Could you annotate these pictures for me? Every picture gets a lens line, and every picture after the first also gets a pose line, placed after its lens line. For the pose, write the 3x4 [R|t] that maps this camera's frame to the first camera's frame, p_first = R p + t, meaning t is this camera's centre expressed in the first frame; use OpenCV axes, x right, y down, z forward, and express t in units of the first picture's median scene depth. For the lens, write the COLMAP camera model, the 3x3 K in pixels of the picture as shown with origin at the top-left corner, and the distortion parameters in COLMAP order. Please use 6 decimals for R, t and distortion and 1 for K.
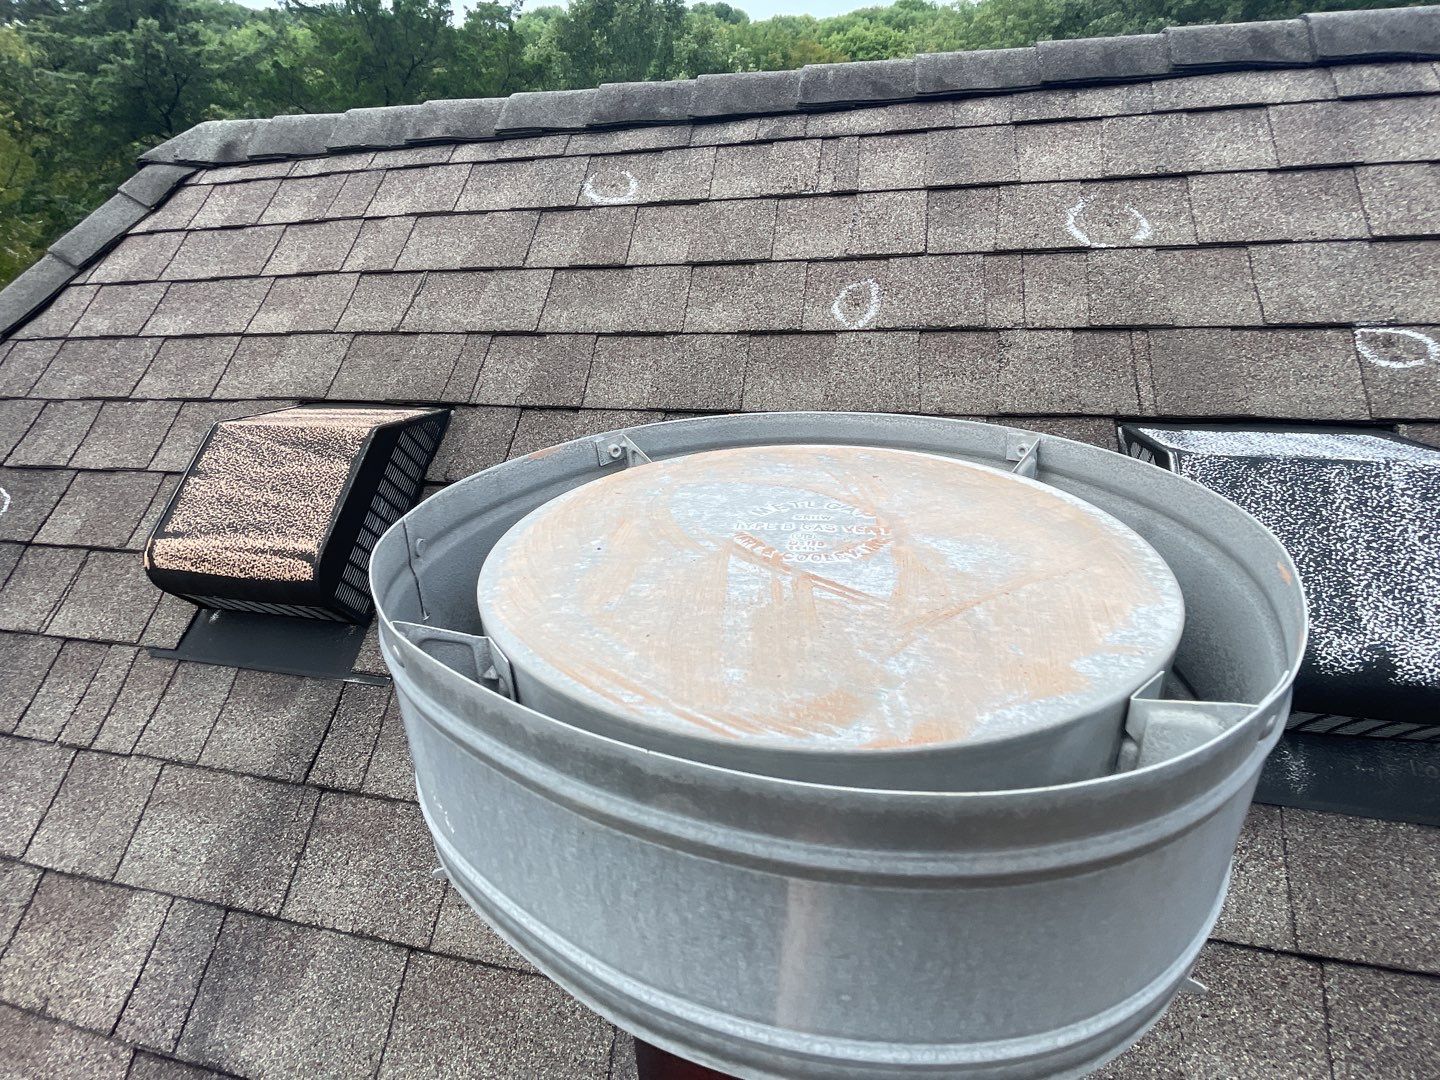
lens RADIAL K [[706.8, 0, 720.0], [0, 706.8, 540.0], [0, 0, 1]] dist [-0.009299, 0.006920]
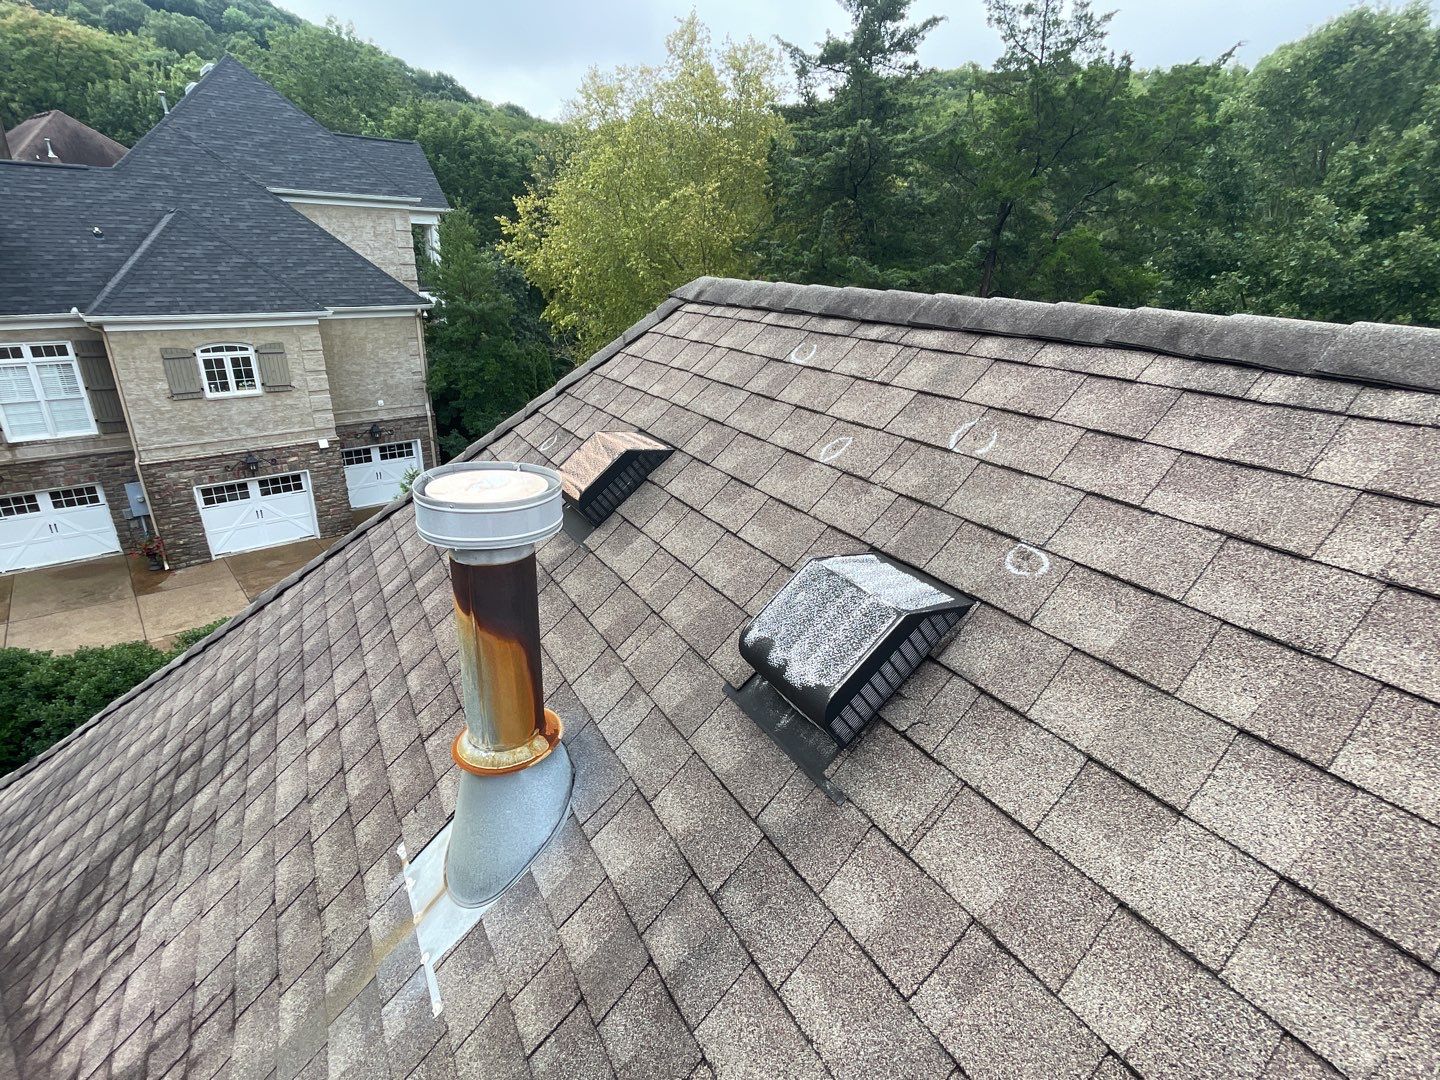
lens RADIAL K [[706.8, 0, 720.0], [0, 706.8, 540.0], [0, 0, 1]] dist [-0.009299, 0.006920]
pose [[0.693906, 0.321256, -0.644429, 0.931225], [-0.354496, 0.931402, 0.082603, -0.132145], [0.626760, 0.171129, 0.760189, -0.361850]]
